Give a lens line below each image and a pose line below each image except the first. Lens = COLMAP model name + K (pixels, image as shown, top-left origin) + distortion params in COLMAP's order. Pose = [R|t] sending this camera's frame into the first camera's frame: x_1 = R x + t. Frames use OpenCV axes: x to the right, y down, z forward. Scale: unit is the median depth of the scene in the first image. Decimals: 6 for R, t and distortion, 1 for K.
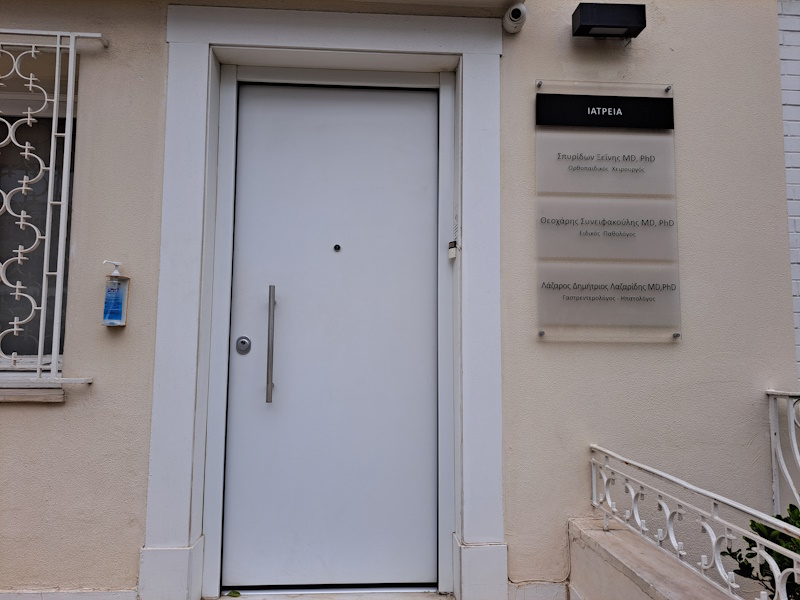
lens RADIAL K [[578.2, 0, 399.5], [0, 578.2, 296.7], [0, 0, 1]] dist [0.049406, -0.036713]
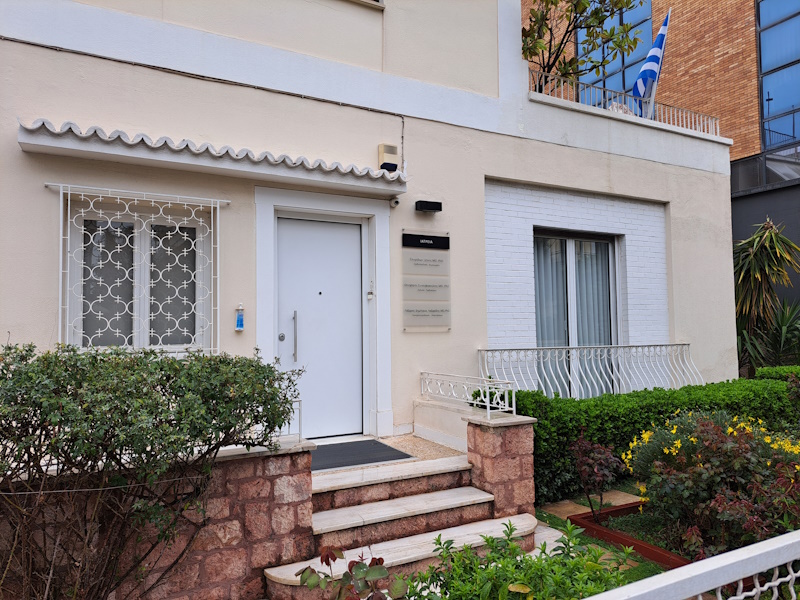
lens RADIAL K [[578.2, 0, 399.3], [0, 578.2, 301.1], [0, 0, 1]] dist [0.049406, -0.036713]
pose [[0.904415, -0.000070, 0.426654, -0.837736], [-0.015431, 0.999340, 0.032876, -0.140630], [-0.426375, -0.036317, 0.903817, -1.248264]]
